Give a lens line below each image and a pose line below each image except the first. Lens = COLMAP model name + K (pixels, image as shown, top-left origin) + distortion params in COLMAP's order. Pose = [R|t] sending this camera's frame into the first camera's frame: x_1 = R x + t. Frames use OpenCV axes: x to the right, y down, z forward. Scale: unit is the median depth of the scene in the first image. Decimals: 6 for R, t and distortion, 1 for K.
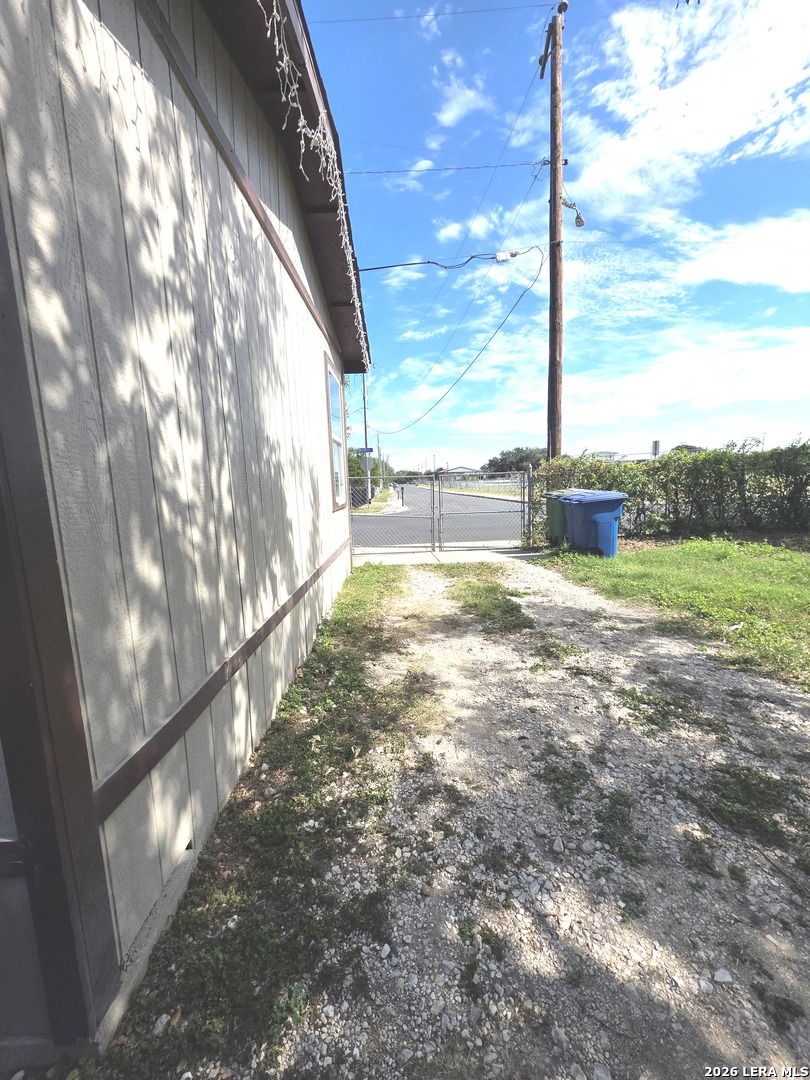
lens RADIAL K [[430.6, 0, 405.0], [0, 430.6, 540.0], [0, 0, 1]] dist [0.008493, -0.000894]
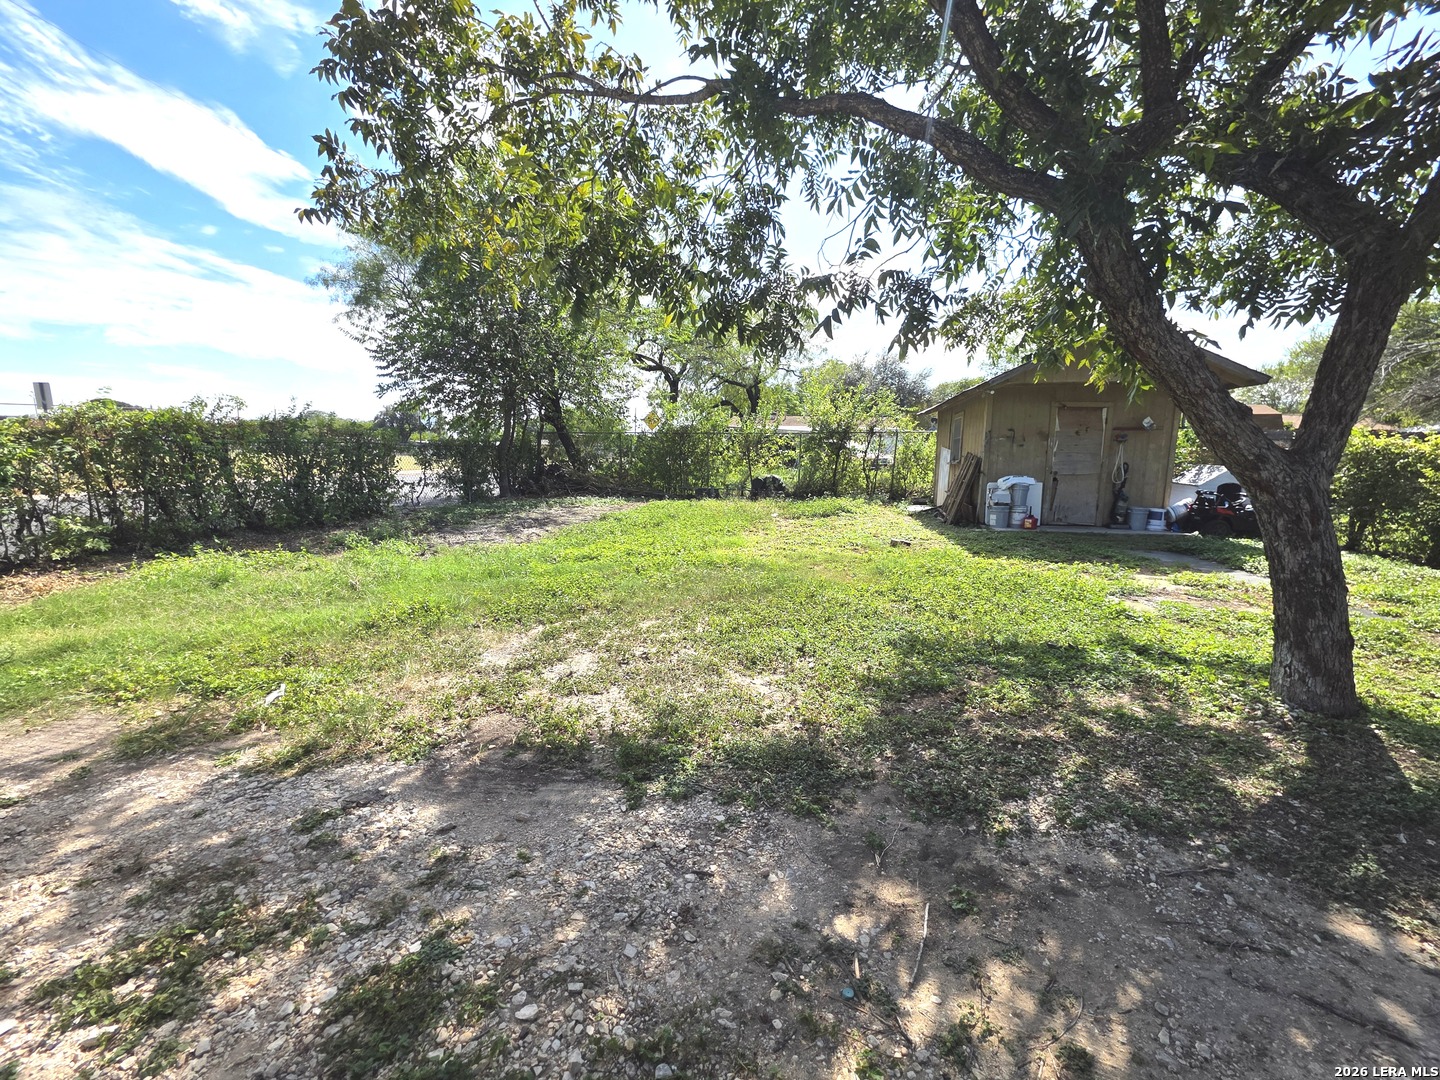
lens RADIAL K [[572.3, 0, 722.4], [0, 572.3, 543.3], [0, 0, 1]] dist [0.003249, -0.000218]
pose [[0.194484, -0.117030, 0.973899, 0.126556], [0.110929, 0.989112, 0.096706, -0.025810], [-0.974613, 0.089226, 0.205348, 0.207176]]
